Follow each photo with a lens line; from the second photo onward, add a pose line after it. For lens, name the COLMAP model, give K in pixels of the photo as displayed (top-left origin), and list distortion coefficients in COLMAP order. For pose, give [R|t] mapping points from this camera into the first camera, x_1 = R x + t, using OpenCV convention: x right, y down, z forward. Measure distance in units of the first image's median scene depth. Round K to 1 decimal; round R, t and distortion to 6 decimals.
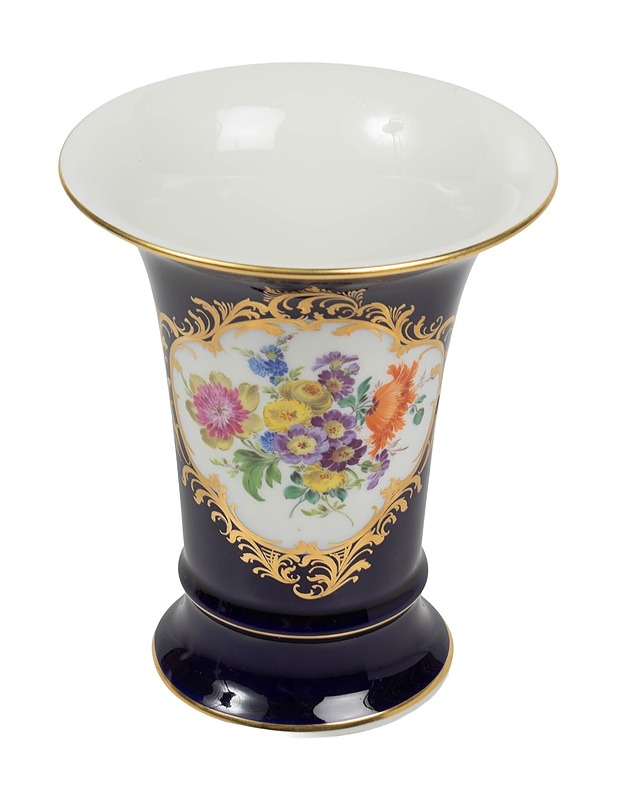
lens RADIAL K [[2133.2, 0, 308.9], [0, 2133.2, 399.8], [0, 0, 1]] dist [-0.102366, 0.000000]
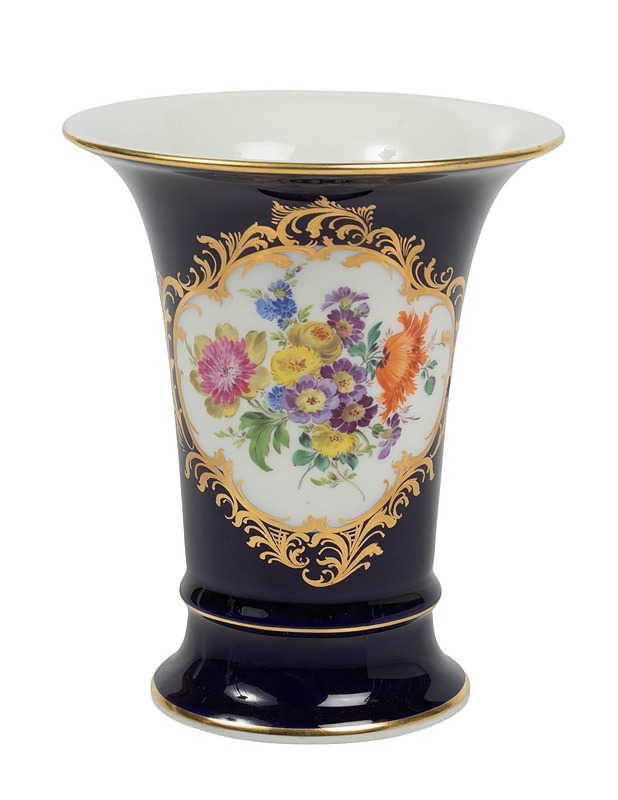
lens RADIAL K [[2133.2, 0, 309.0], [0, 2133.2, 400.0], [0, 0, 1]] dist [-0.102366, 0.000000]
pose [[0.999895, -0.010006, 0.010452, -0.014049], [0.011989, 0.977357, -0.211259, 0.221975], [-0.008101, 0.211362, 0.977374, 0.053415]]
